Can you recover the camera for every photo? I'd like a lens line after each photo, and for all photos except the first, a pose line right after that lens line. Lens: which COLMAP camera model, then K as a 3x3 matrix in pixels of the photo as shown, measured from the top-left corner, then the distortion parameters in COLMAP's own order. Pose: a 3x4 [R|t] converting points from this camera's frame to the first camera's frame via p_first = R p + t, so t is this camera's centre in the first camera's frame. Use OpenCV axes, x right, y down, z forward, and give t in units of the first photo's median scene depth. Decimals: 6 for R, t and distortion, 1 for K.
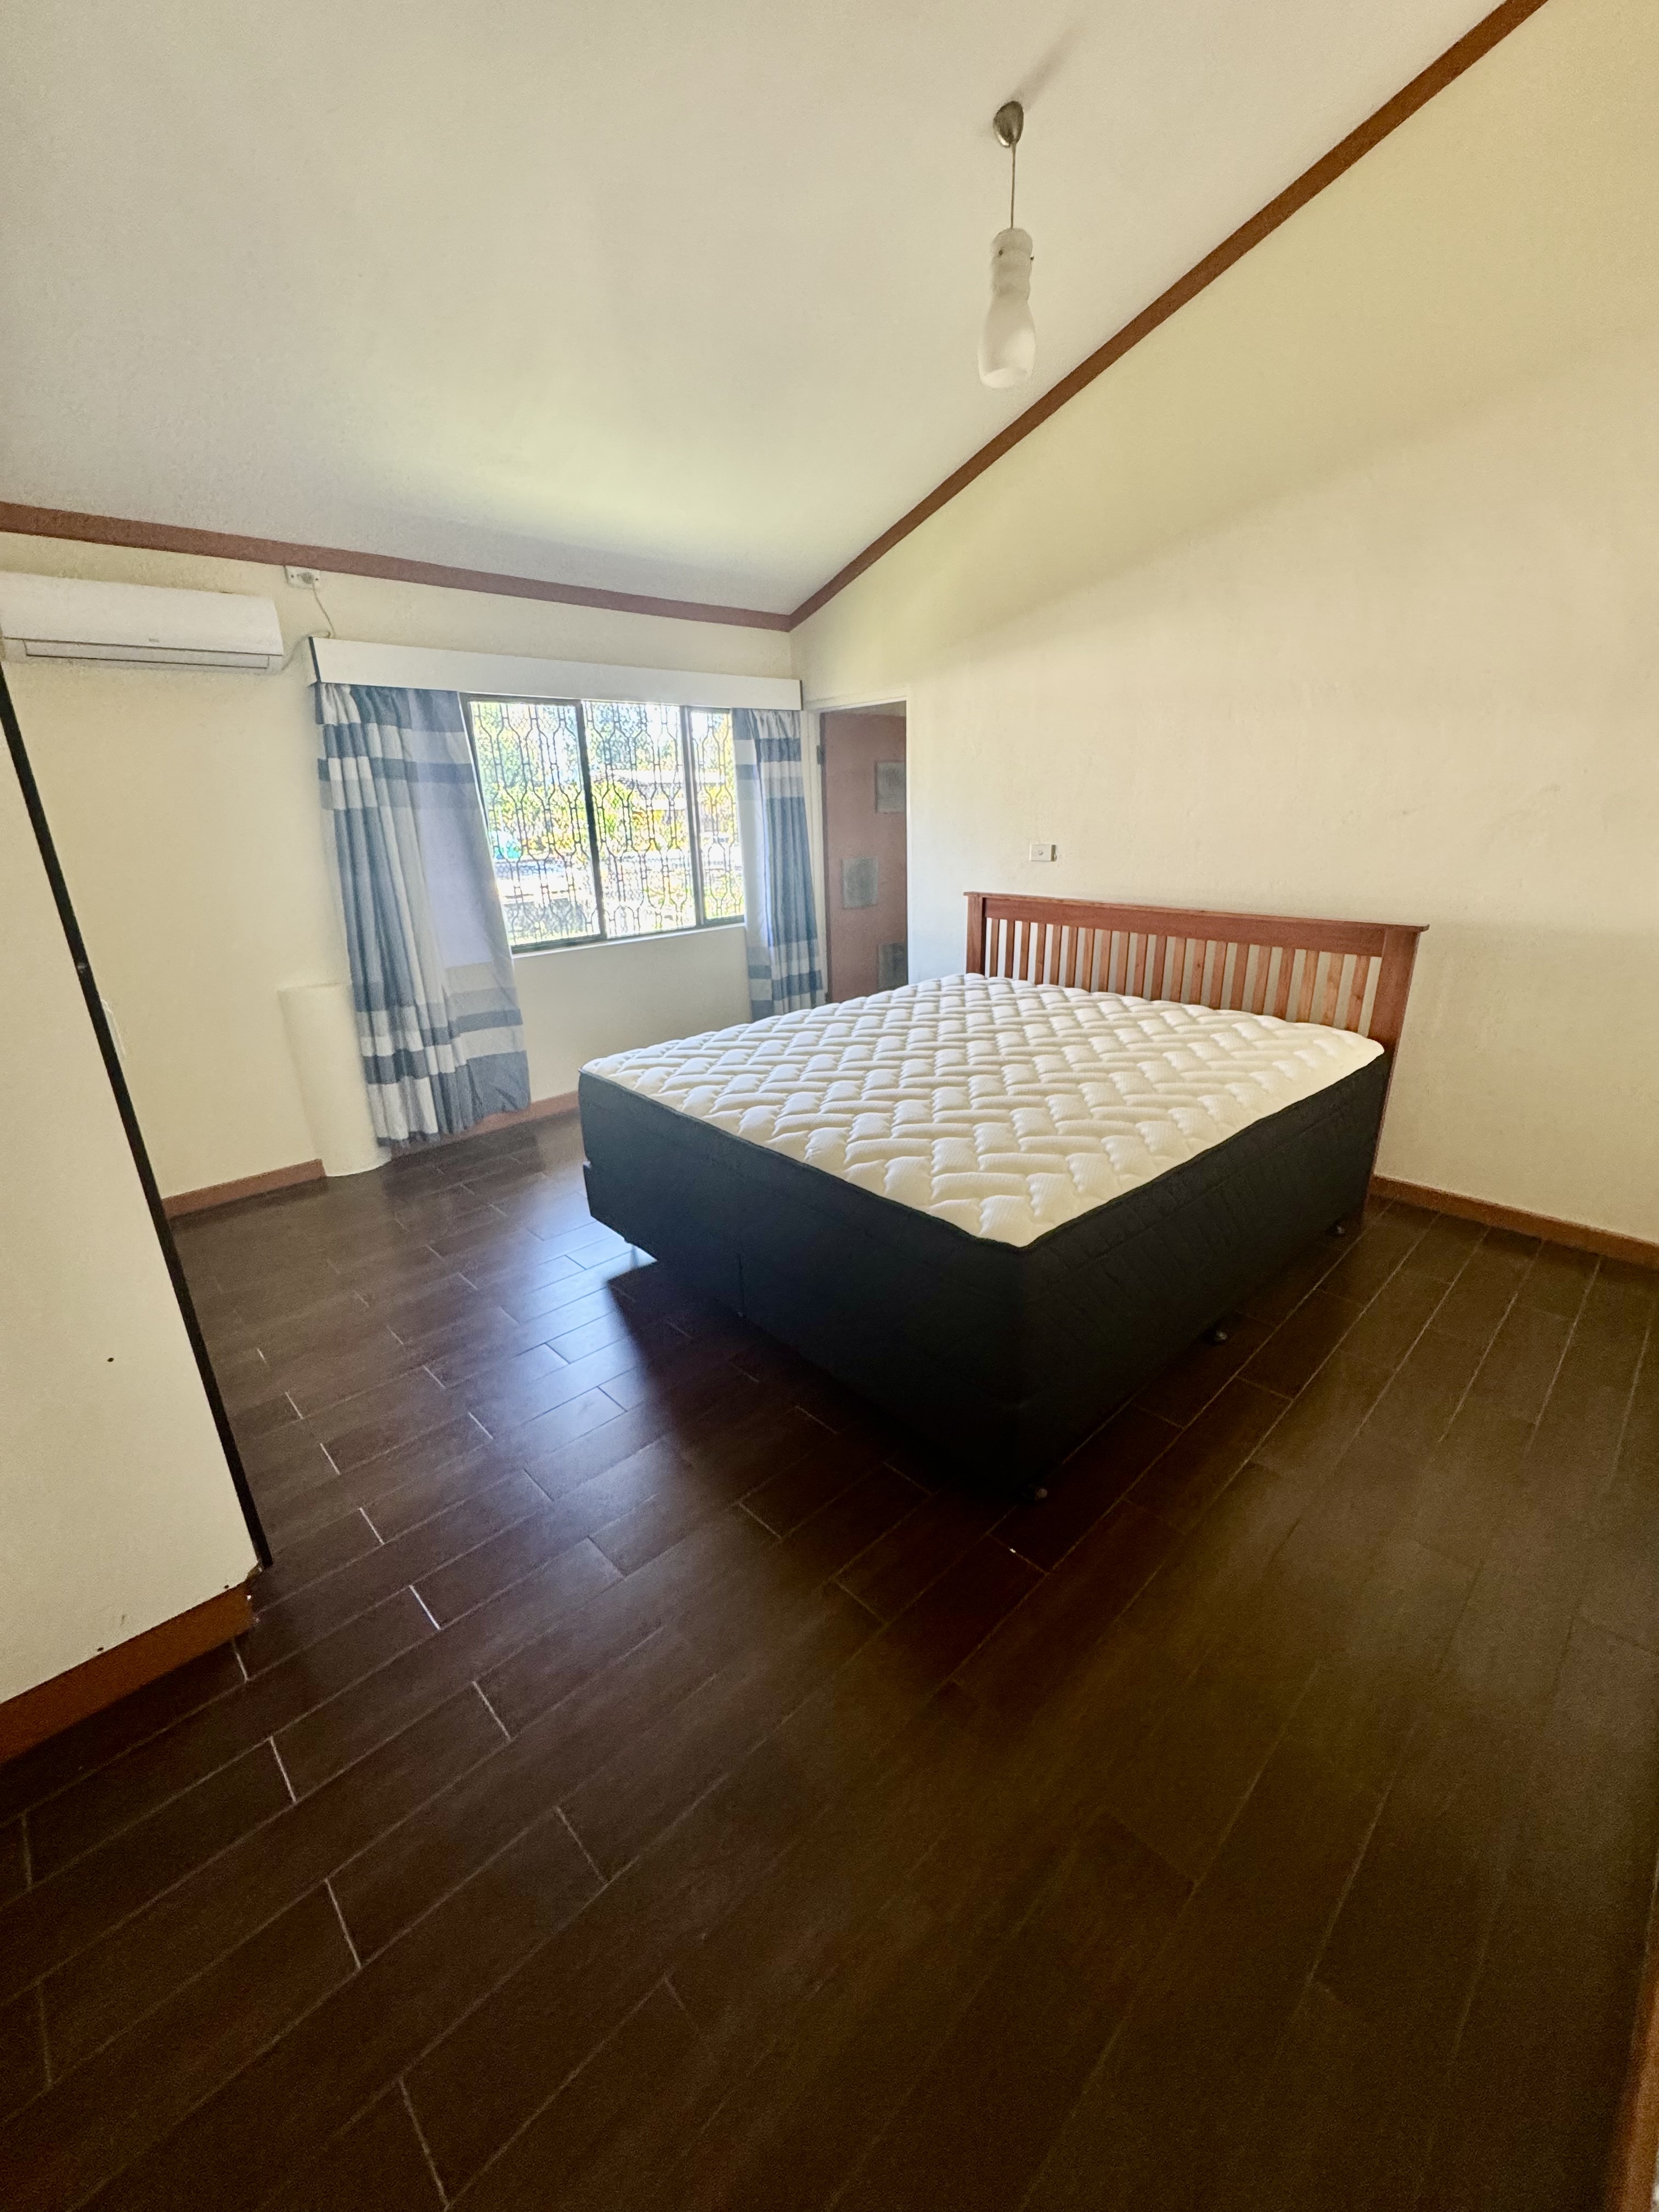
lens RADIAL K [[886.8, 0, 829.0], [0, 886.8, 1097.5], [0, 0, 1]] dist [0.000952, -0.000254]
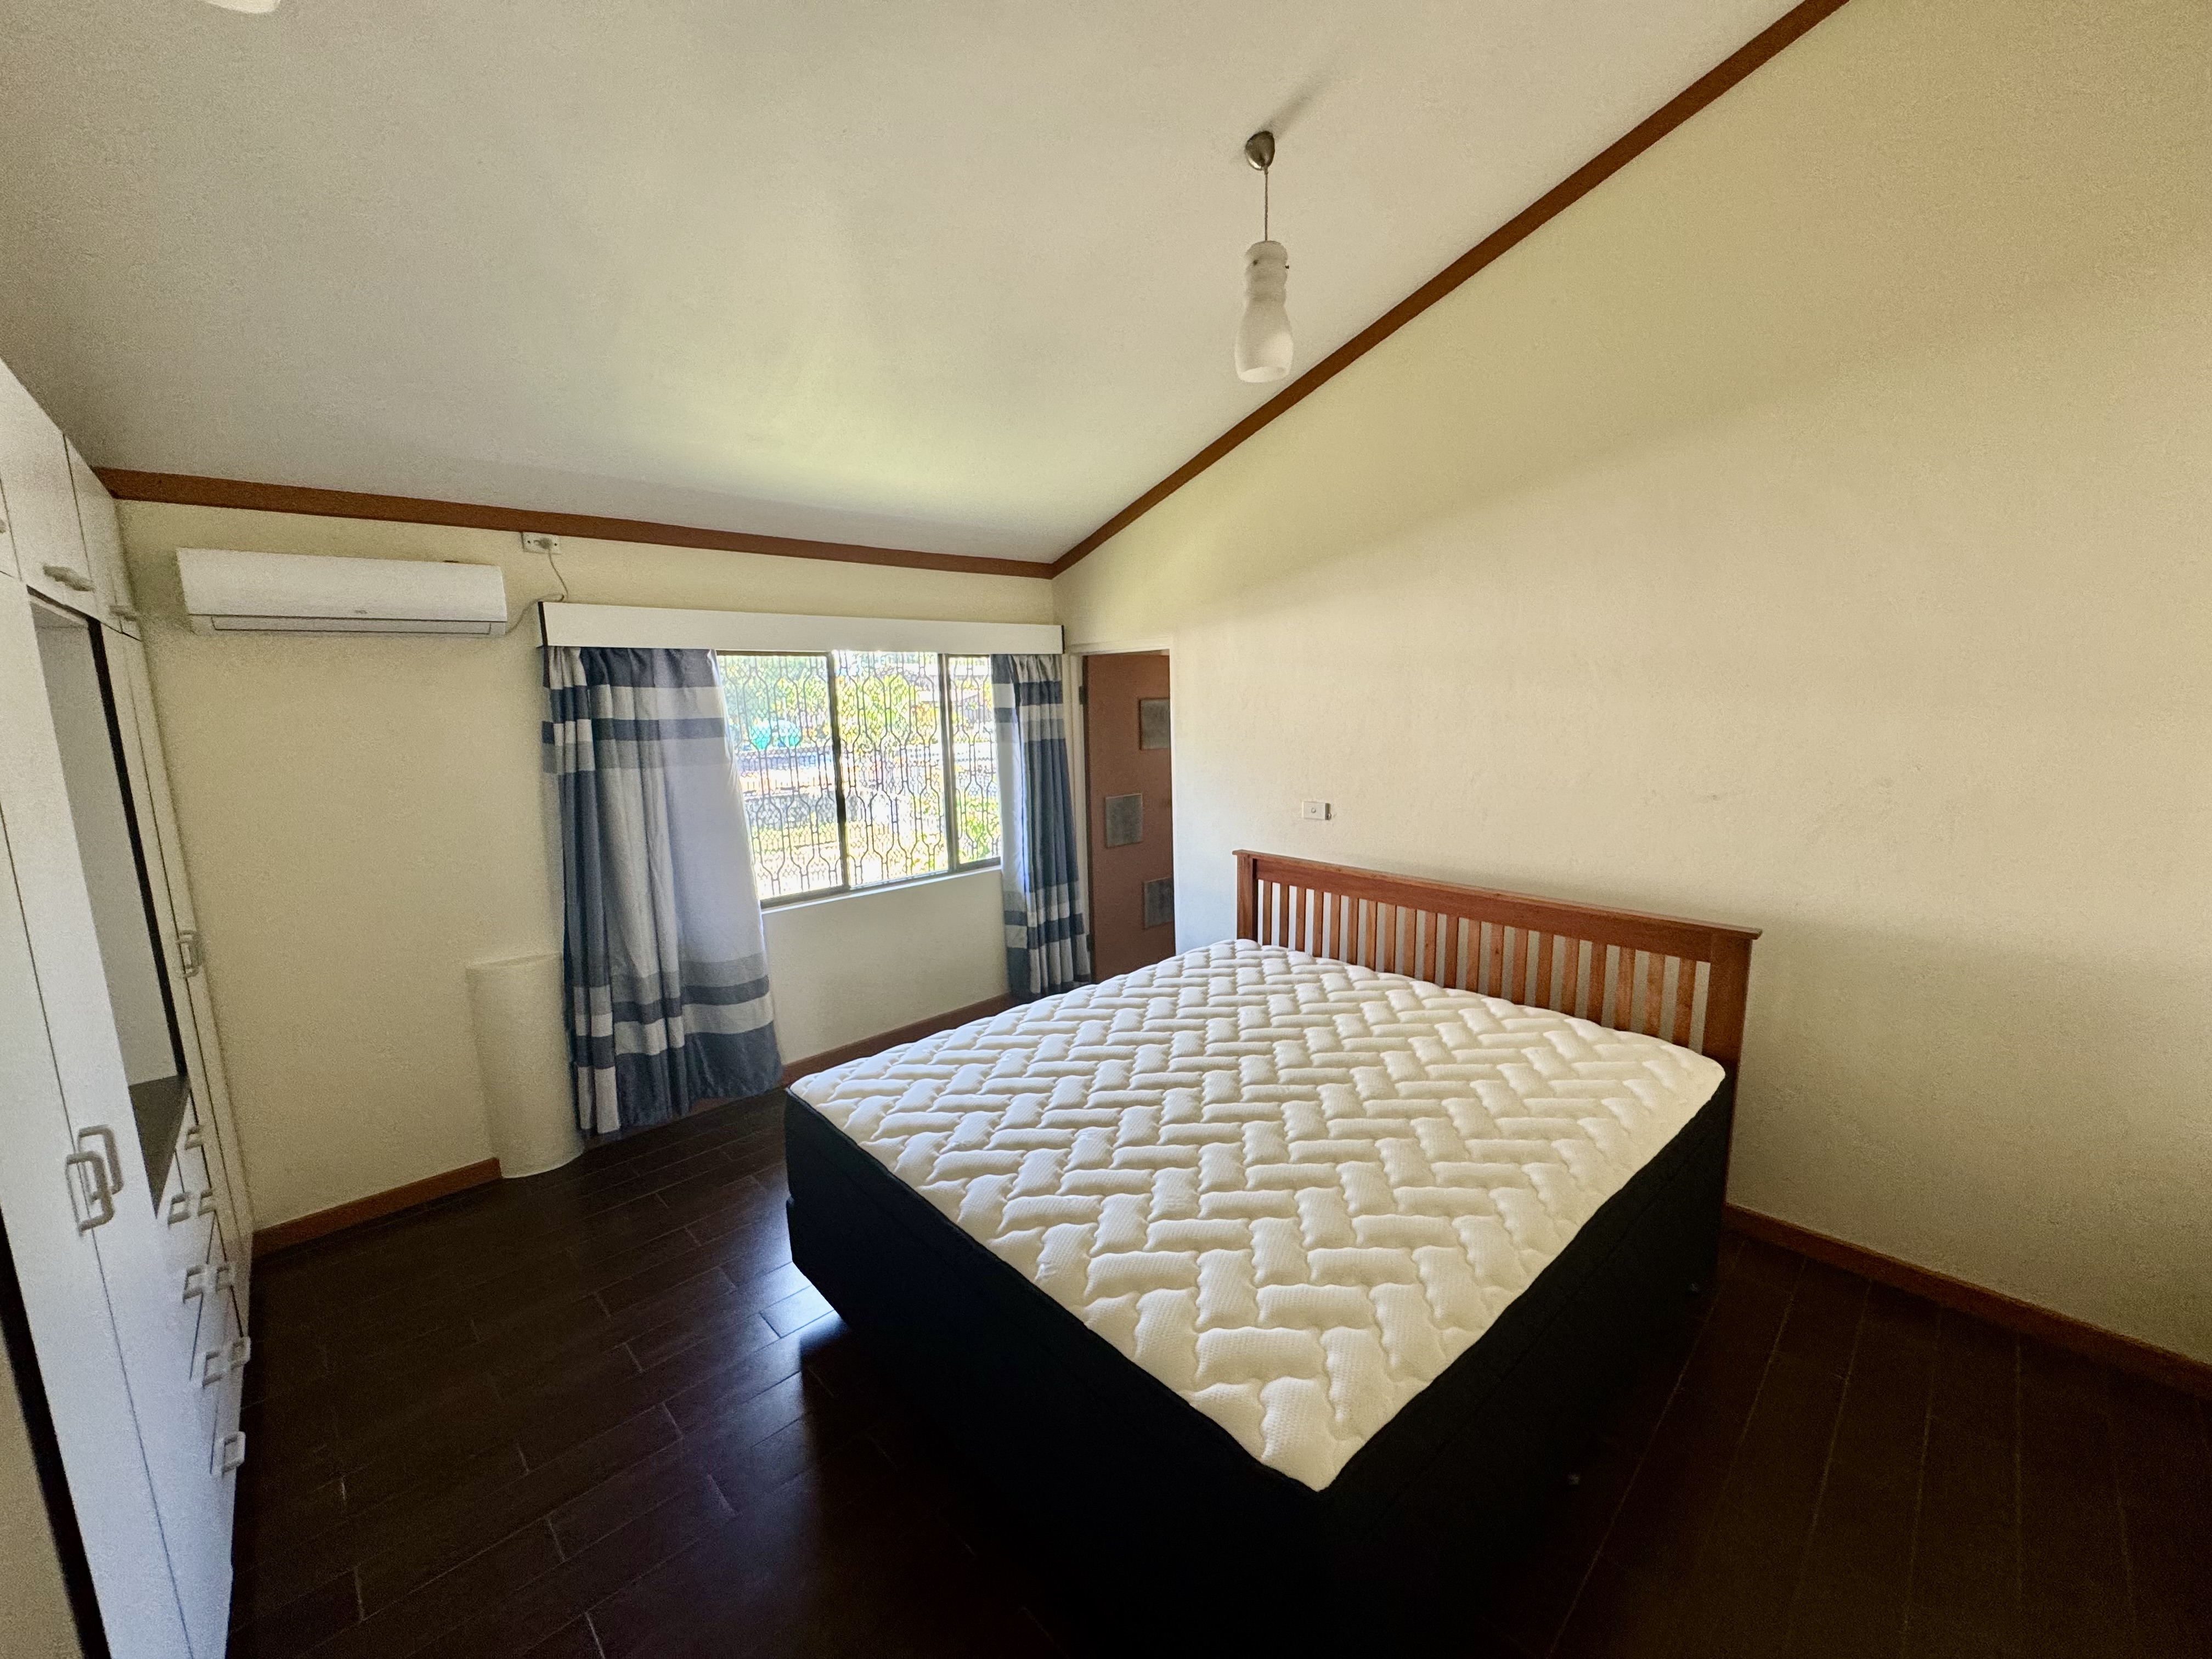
lens RADIAL K [[886.8, 0, 1106.0], [0, 886.8, 829.5], [0, 0, 1]] dist [0.000952, -0.000254]
pose [[0.999981, 0.003874, 0.004693, 0.016280], [-0.003024, 0.985556, -0.169322, -0.104245], [-0.005281, 0.169305, 0.985550, 0.088169]]
